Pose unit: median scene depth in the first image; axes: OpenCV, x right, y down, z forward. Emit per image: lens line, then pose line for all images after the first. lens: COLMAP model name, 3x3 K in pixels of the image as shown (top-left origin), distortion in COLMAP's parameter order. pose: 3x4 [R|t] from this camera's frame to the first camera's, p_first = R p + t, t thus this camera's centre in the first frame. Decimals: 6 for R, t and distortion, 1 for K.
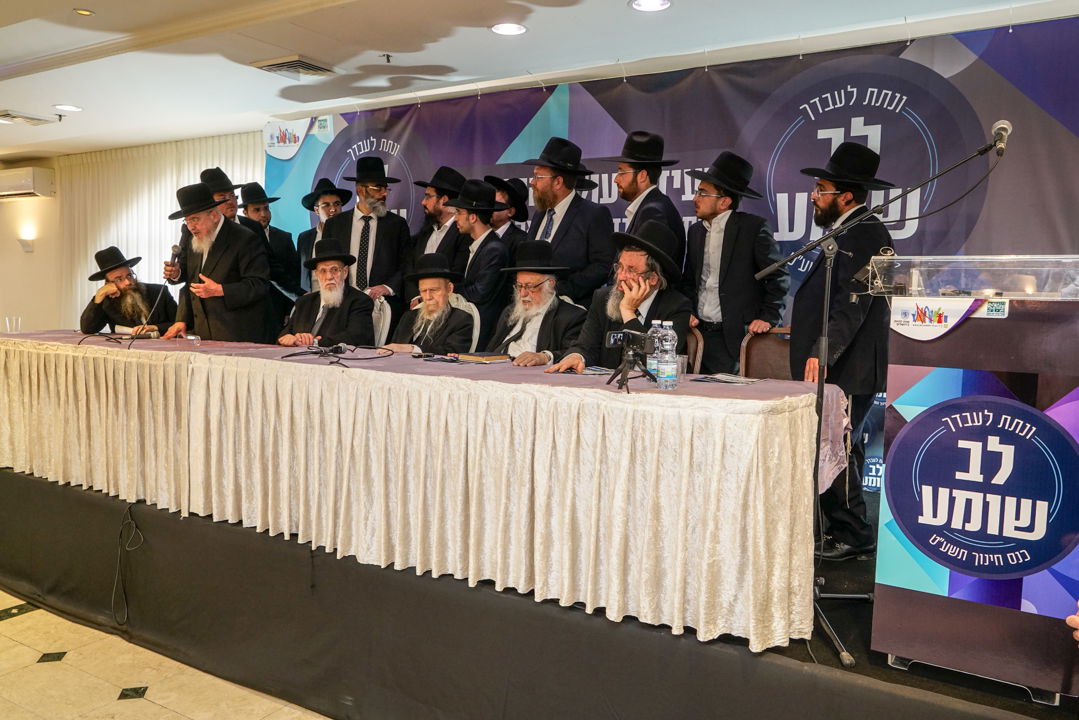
lens RADIAL K [[820.4, 0, 537.7], [0, 820.4, 361.8], [0, 0, 1]] dist [0.000887, 0.004360]
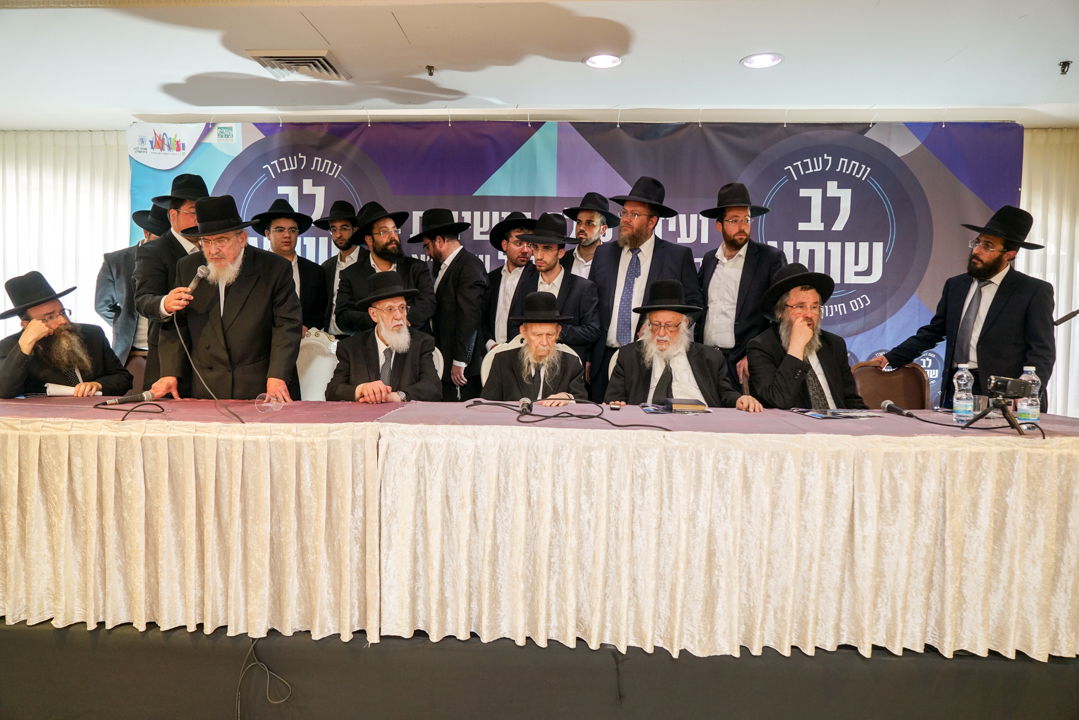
lens RADIAL K [[737.9, 0, 539.5], [0, 737.9, 360.0], [0, 0, 1]] dist [-0.032372, 0.034492]
pose [[0.878379, -0.034659, 0.476707, -0.599243], [0.045594, 0.998895, -0.011387, -0.052668], [-0.475786, 0.031737, 0.878988, 0.318836]]
